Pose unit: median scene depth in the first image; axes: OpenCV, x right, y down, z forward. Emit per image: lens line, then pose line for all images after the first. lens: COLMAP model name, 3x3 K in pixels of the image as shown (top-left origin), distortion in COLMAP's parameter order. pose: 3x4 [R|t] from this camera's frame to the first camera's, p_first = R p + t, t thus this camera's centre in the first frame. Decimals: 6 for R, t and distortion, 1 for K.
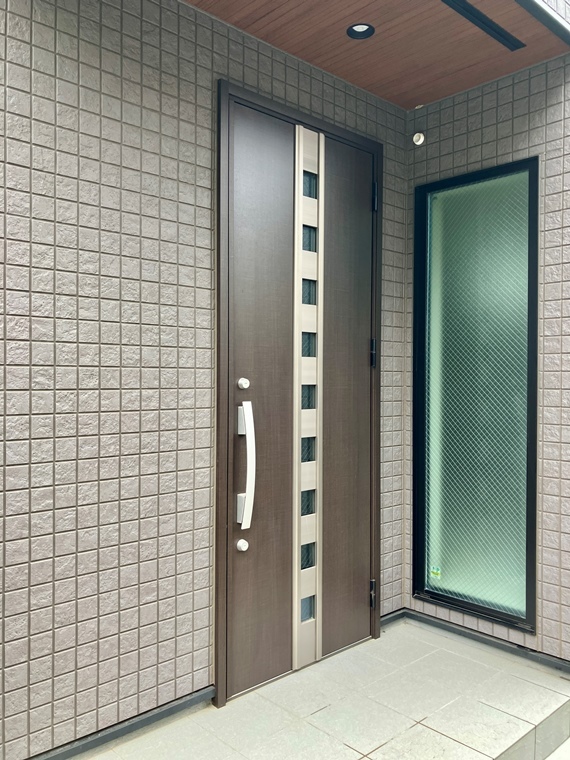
lens RADIAL K [[638.6, 0, 291.7], [0, 638.6, 376.2], [0, 0, 1]] dist [0.058217, -0.010422]
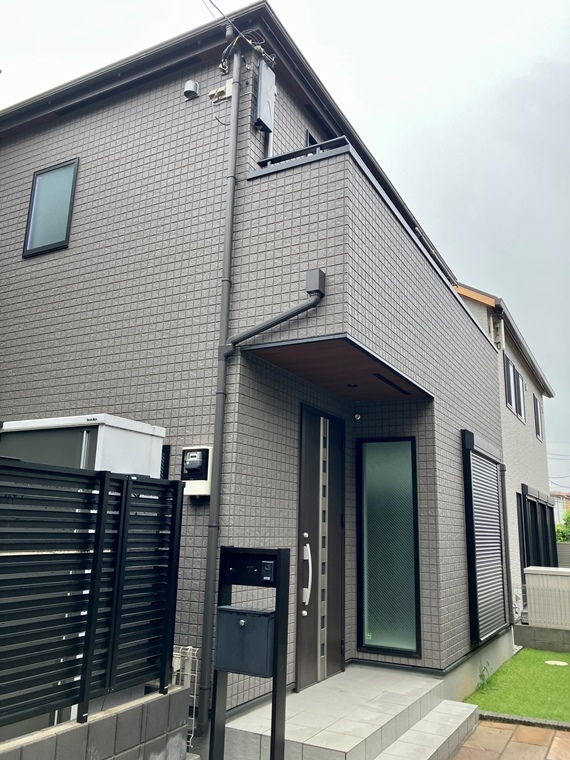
lens RADIAL K [[638.6, 0, 282.0], [0, 638.6, 384.8], [0, 0, 1]] dist [0.058217, -0.010422]
pose [[0.948310, 0.085616, 0.305580, -0.791475], [-0.017763, 0.975731, -0.218253, -0.009882], [-0.316849, 0.201543, 0.926815, -1.016844]]
